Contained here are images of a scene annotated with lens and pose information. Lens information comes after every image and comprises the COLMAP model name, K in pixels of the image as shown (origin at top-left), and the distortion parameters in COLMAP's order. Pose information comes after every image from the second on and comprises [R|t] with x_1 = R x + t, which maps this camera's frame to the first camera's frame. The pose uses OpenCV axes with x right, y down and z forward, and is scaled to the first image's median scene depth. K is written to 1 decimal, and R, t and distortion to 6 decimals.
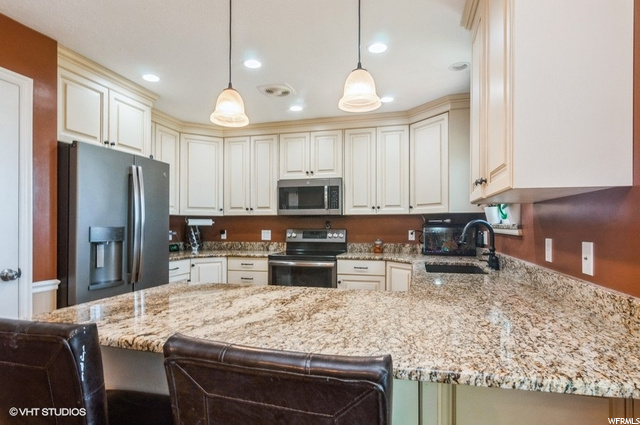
lens RADIAL K [[363.6, 0, 316.4], [0, 363.6, 224.7], [0, 0, 1]] dist [0.001713, 0.000351]
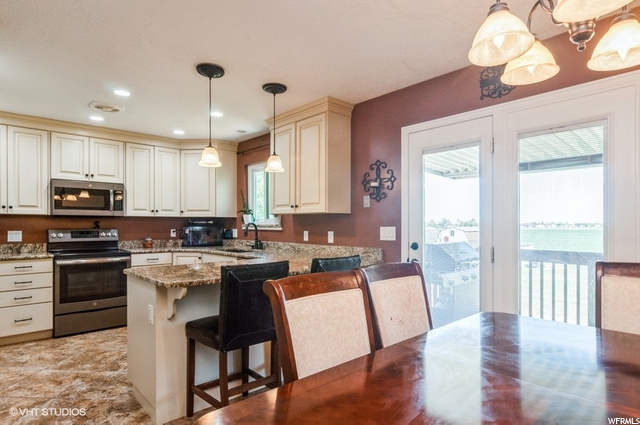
lens RADIAL K [[363.6, 0, 316.4], [0, 363.6, 224.7], [0, 0, 1]] dist [0.001713, 0.000351]
pose [[0.538247, 0.001877, 0.842785, -0.567330], [-0.000260, 0.999998, -0.002061, 0.002046], [-0.842787, 0.000890, 0.538246, -0.130323]]
